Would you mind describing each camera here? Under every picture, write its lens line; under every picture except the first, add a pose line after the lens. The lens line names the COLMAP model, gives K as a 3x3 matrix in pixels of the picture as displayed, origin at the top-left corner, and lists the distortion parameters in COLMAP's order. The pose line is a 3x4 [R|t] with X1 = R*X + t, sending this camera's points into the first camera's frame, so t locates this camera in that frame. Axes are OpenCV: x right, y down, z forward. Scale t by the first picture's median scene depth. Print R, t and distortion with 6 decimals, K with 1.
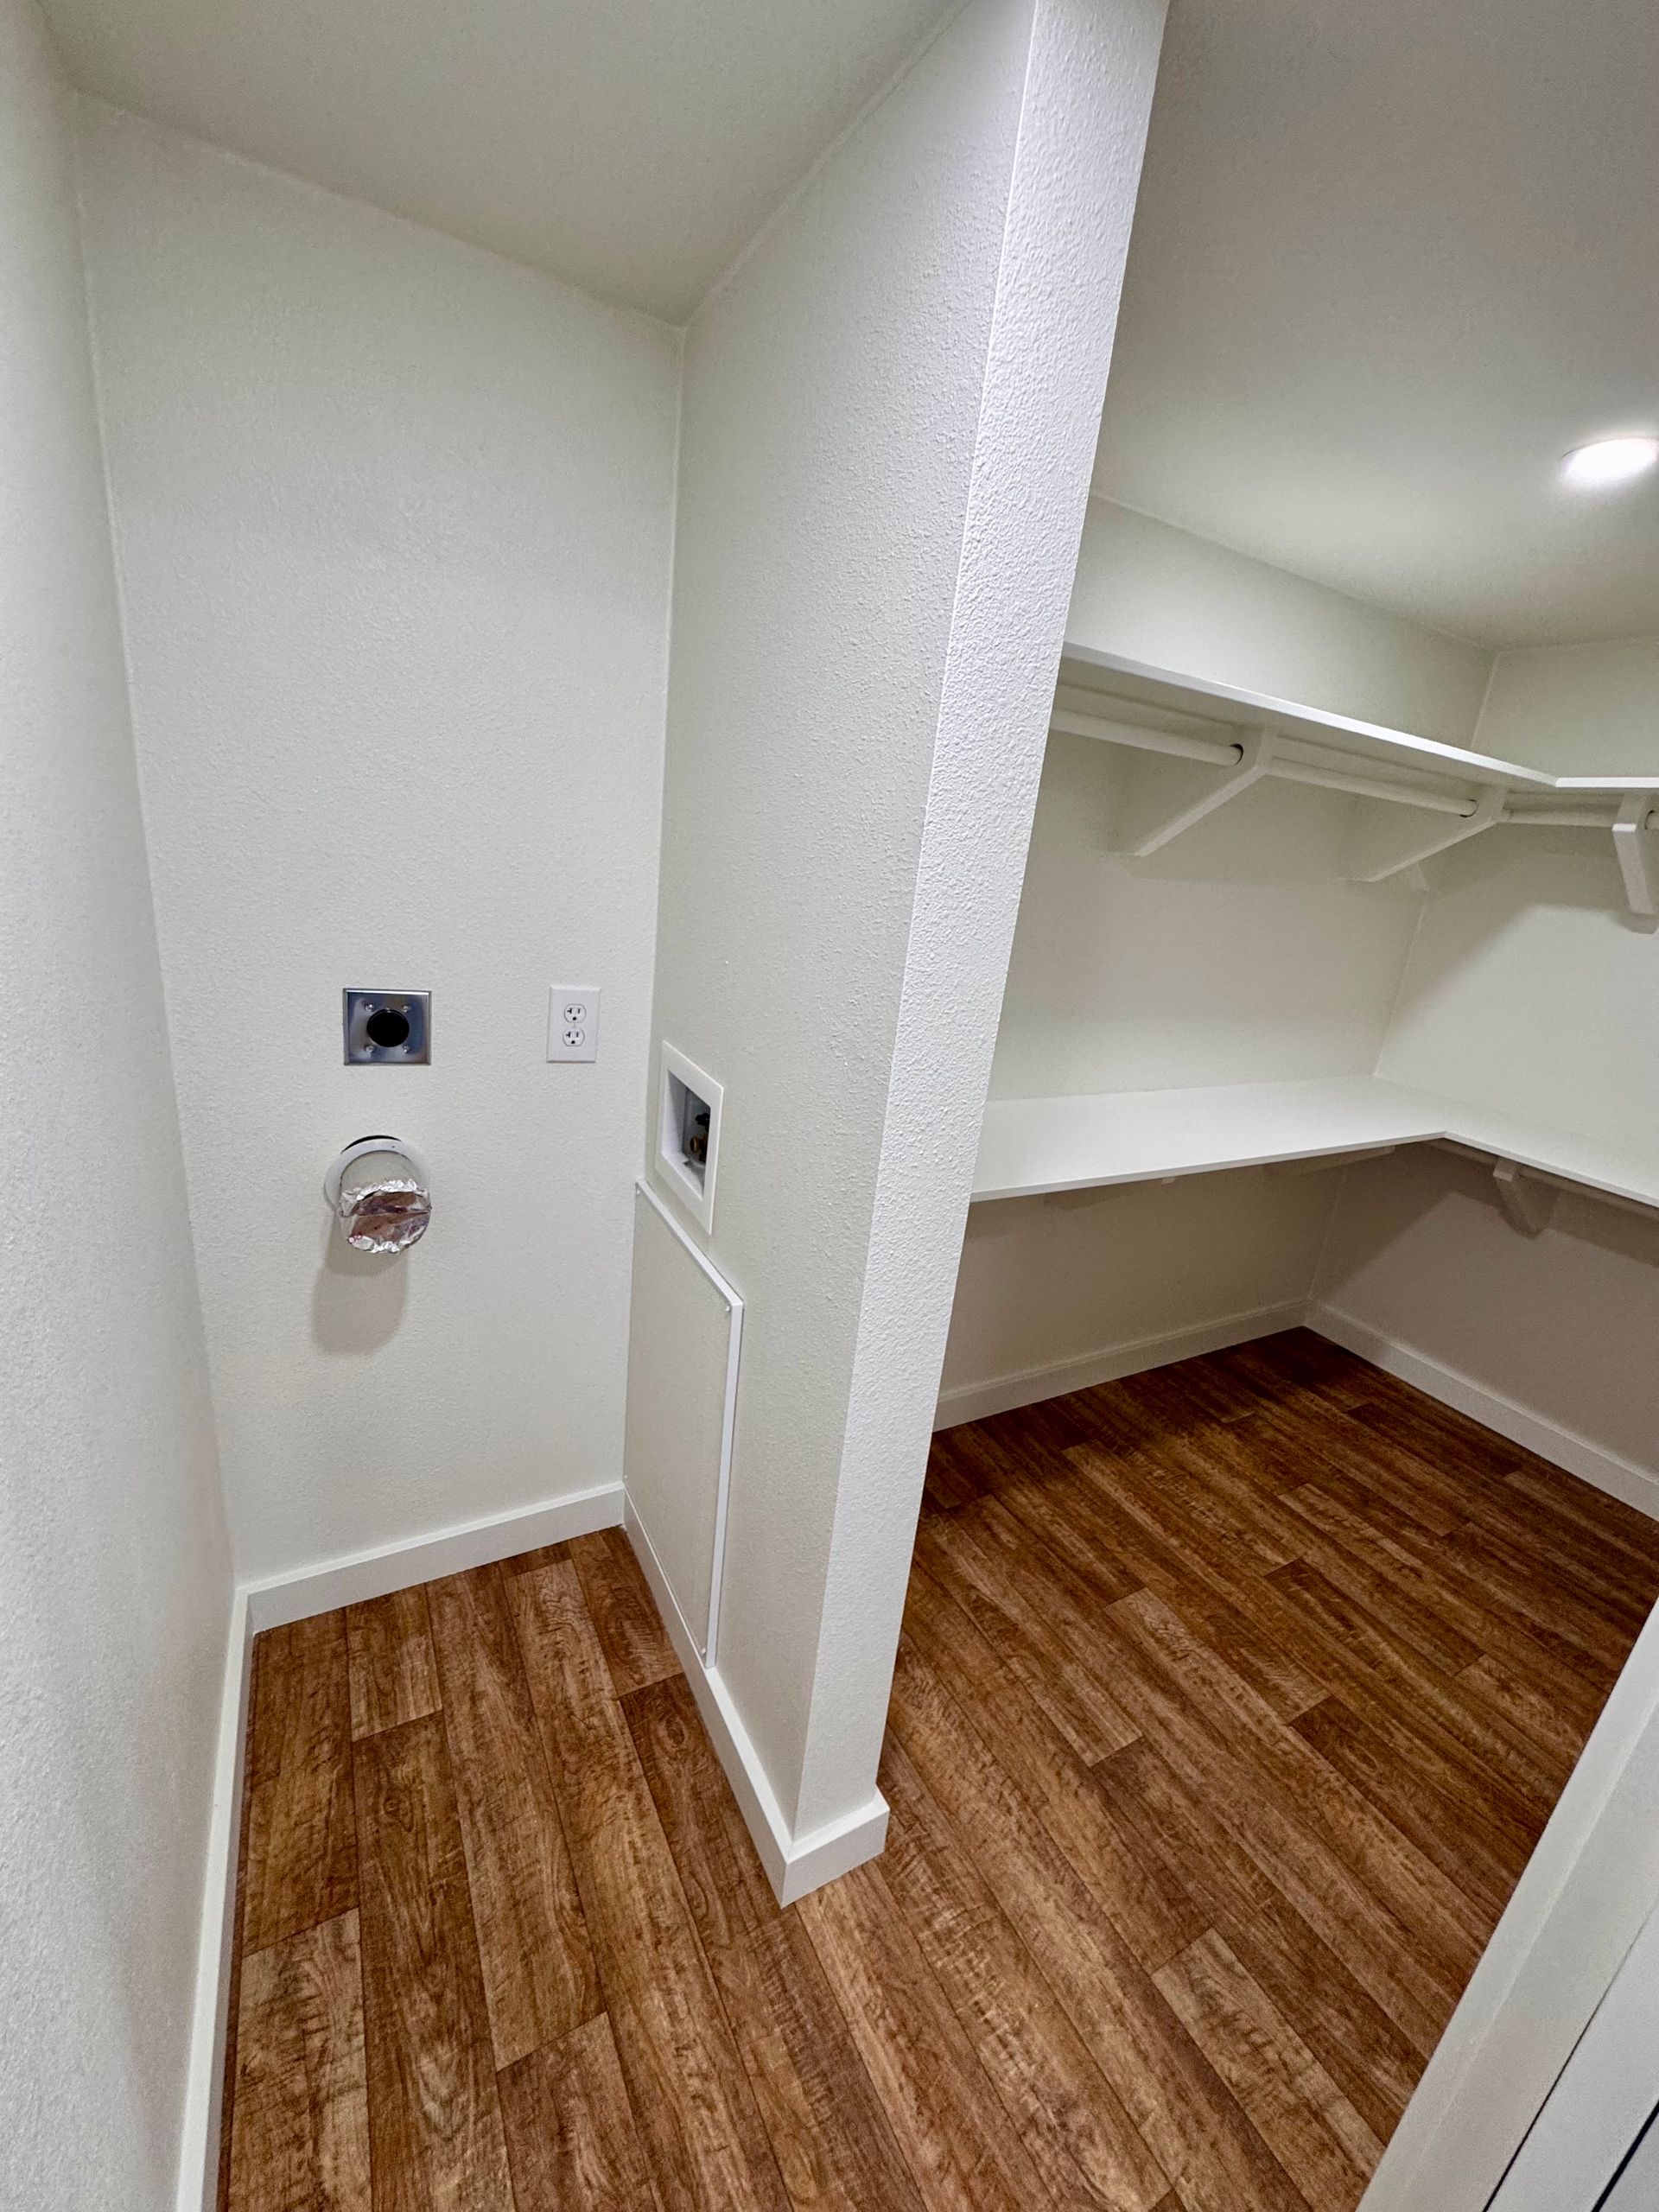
lens RADIAL K [[884.2, 0, 832.8], [0, 884.2, 1104.9], [0, 0, 1]] dist [-0.003892, 0.001067]
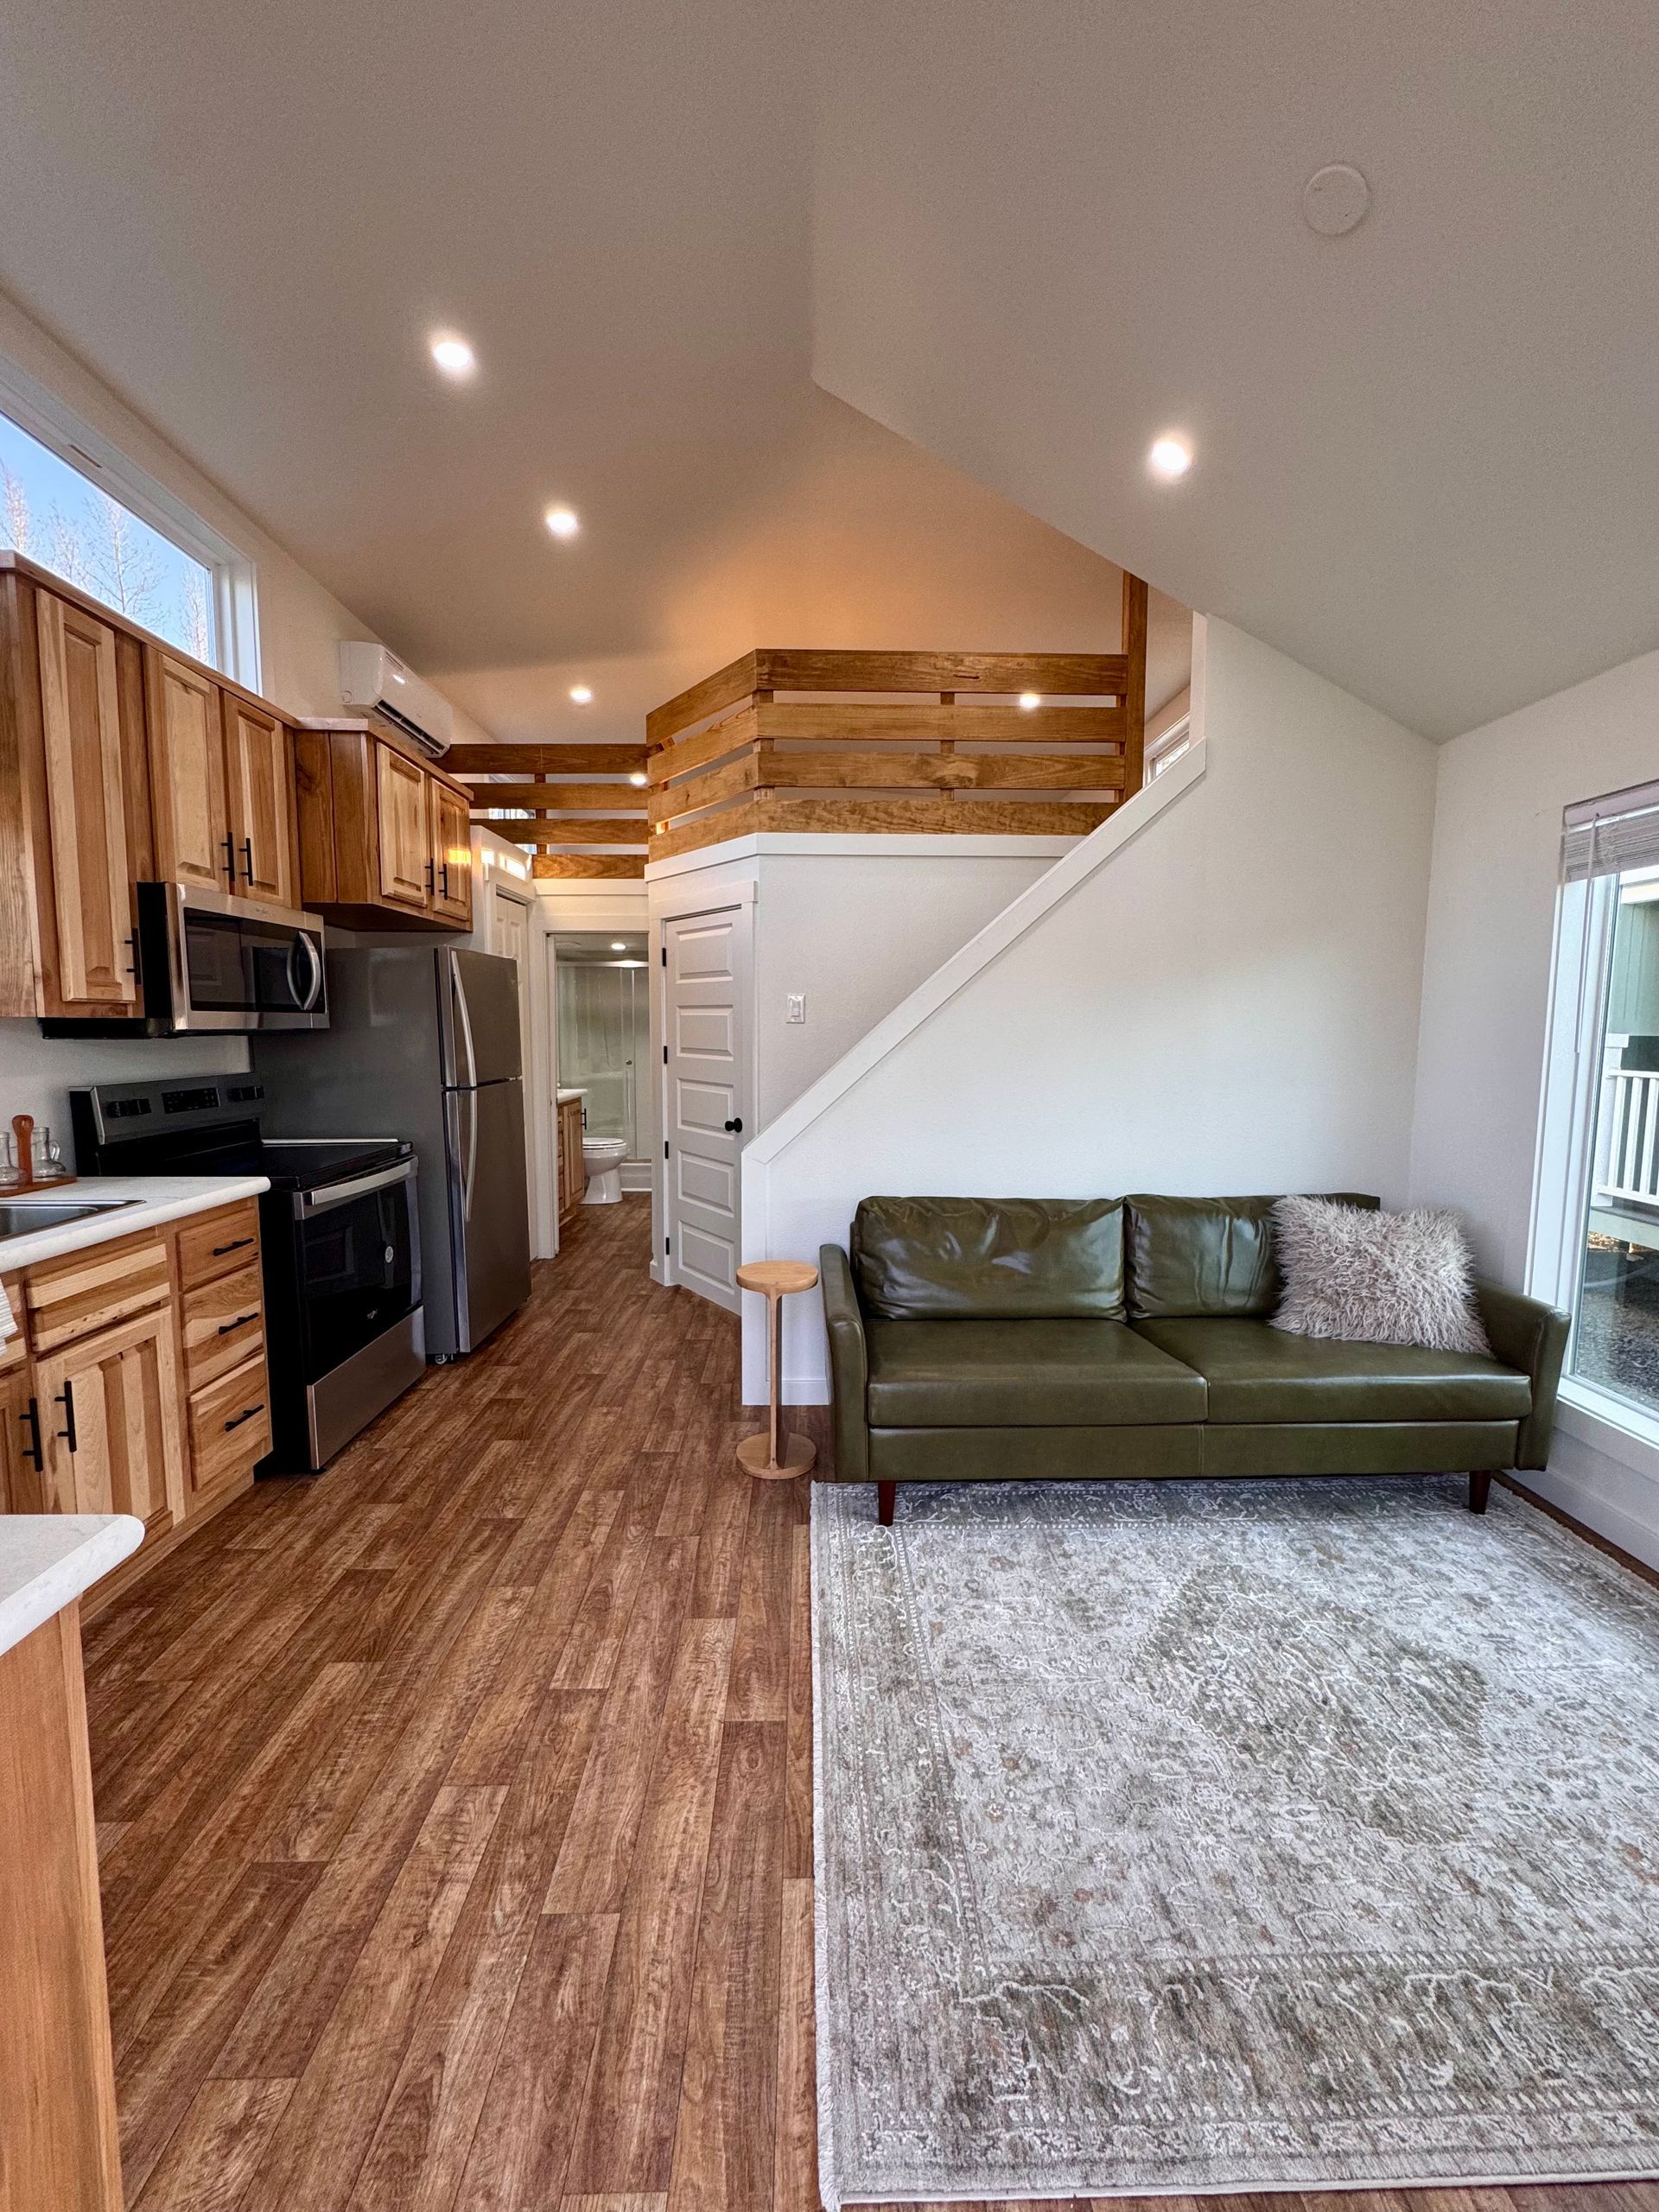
lens RADIAL K [[884.2, 0, 832.2], [0, 884.2, 1103.1], [0, 0, 1]] dist [-0.003892, 0.001067]
pose [[0.881084, -0.055289, -0.469717, 0.582950], [-0.056101, 0.973915, -0.219870, 0.100917], [0.469621, 0.220075, 0.854999, -0.200141]]
